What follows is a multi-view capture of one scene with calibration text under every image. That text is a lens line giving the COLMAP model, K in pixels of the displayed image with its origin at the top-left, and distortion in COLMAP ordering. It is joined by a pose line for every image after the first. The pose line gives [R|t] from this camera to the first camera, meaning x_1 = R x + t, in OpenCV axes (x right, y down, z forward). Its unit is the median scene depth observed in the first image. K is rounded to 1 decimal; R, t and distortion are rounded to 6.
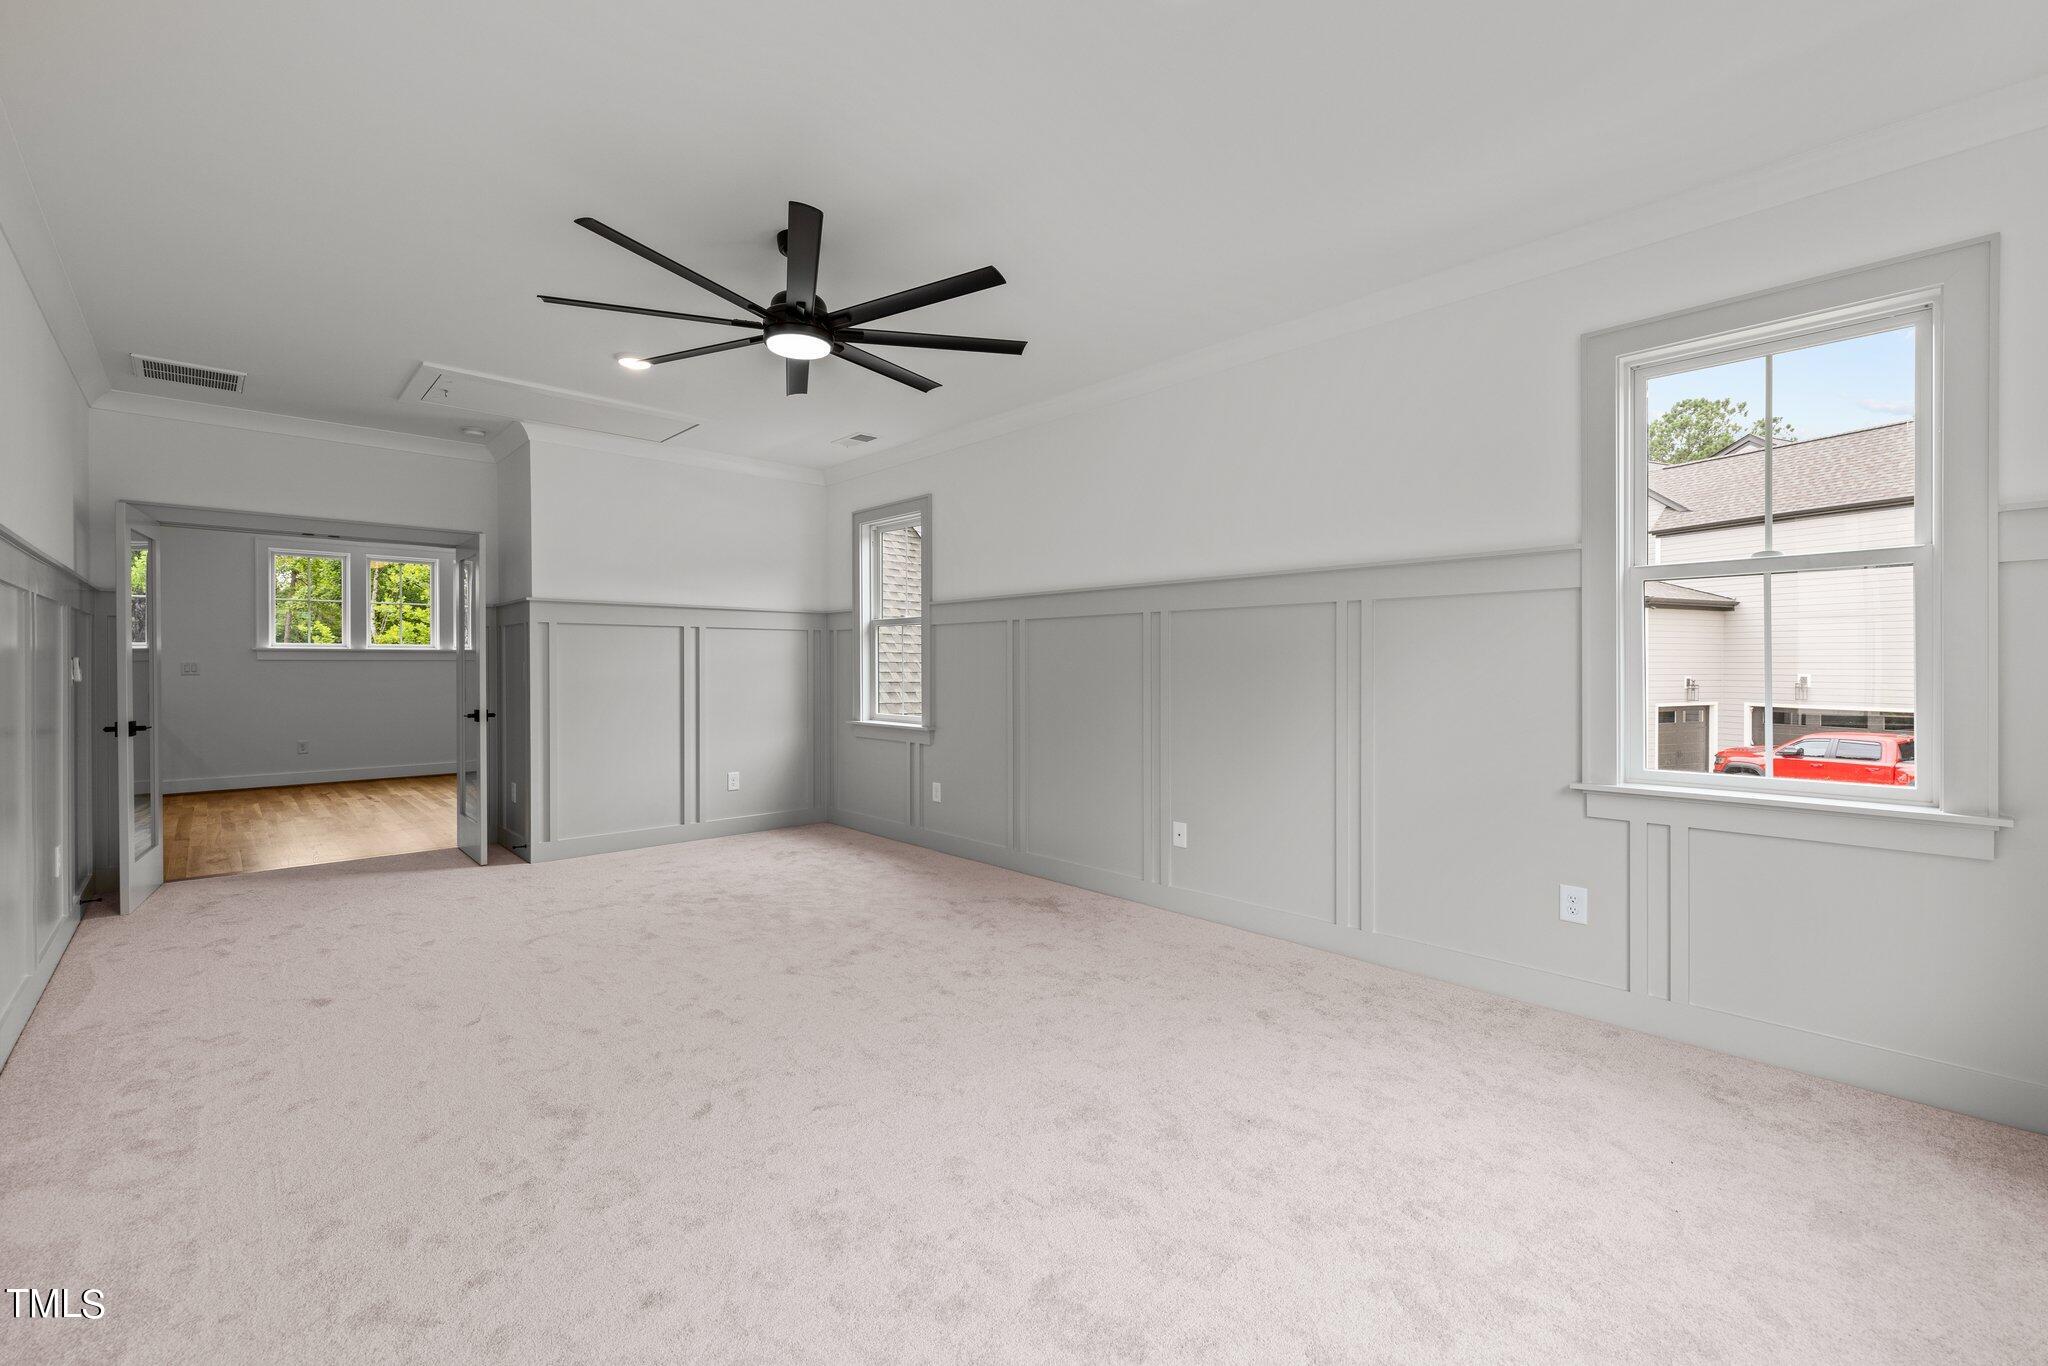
lens RADIAL K [[867.0, 0, 1037.0], [0, 867.0, 664.1], [0, 0, 1]] dist [0.000568, 0.000140]
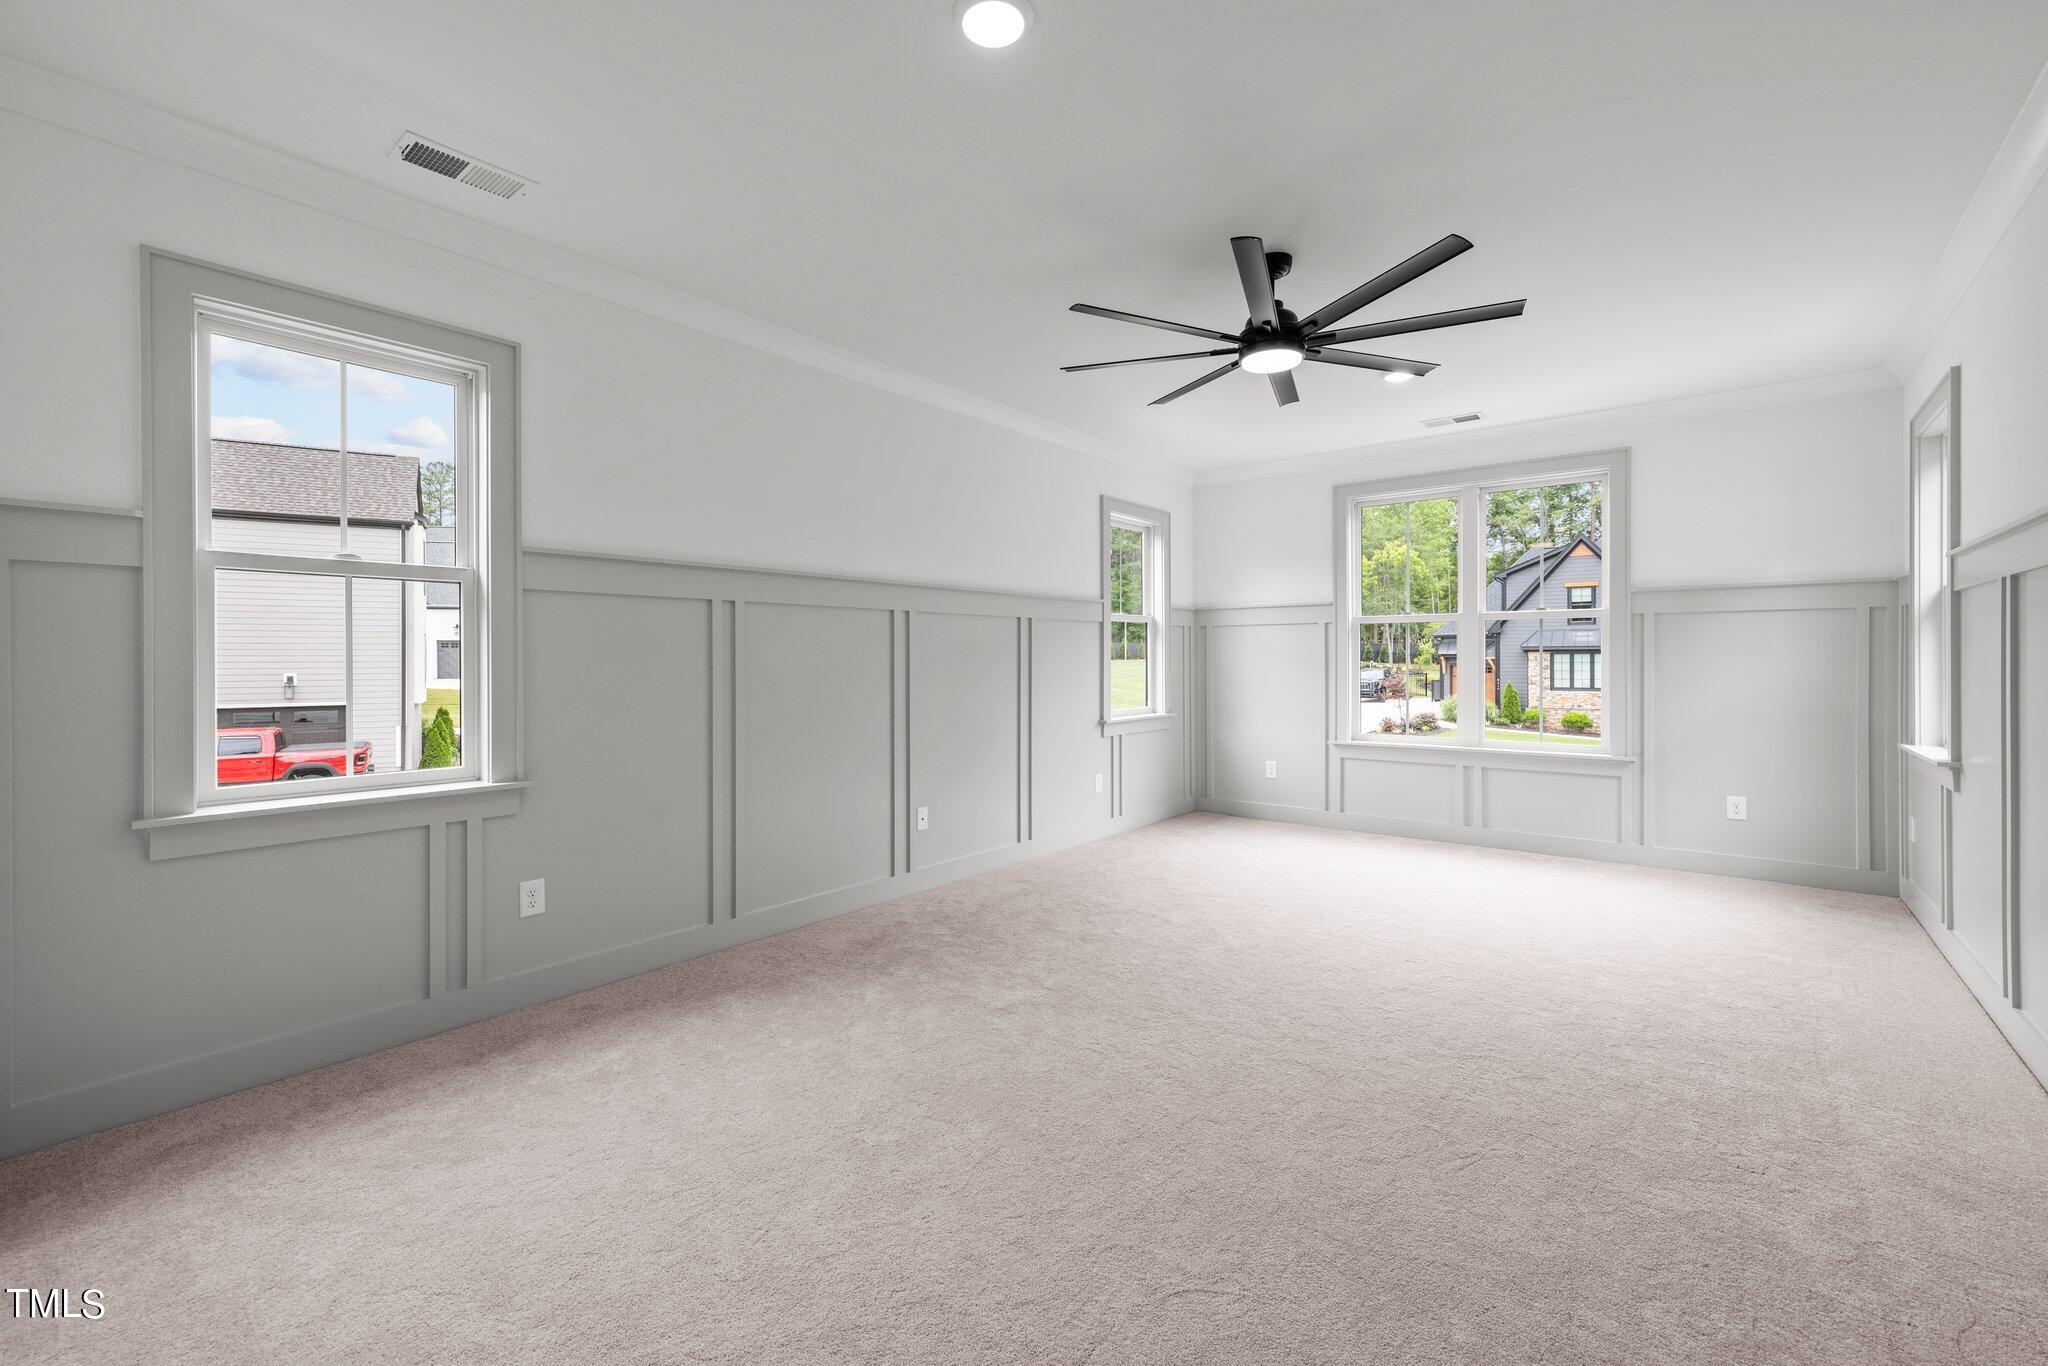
lens RADIAL K [[867.0, 0, 1035.5], [0, 867.0, 676.3], [0, 0, 1]] dist [0.000568, 0.000140]
pose [[-0.146617, -0.018046, 0.989029, -0.580724], [0.001240, 0.999829, 0.018427, -0.001138], [-0.989192, 0.003928, -0.146570, 0.636113]]
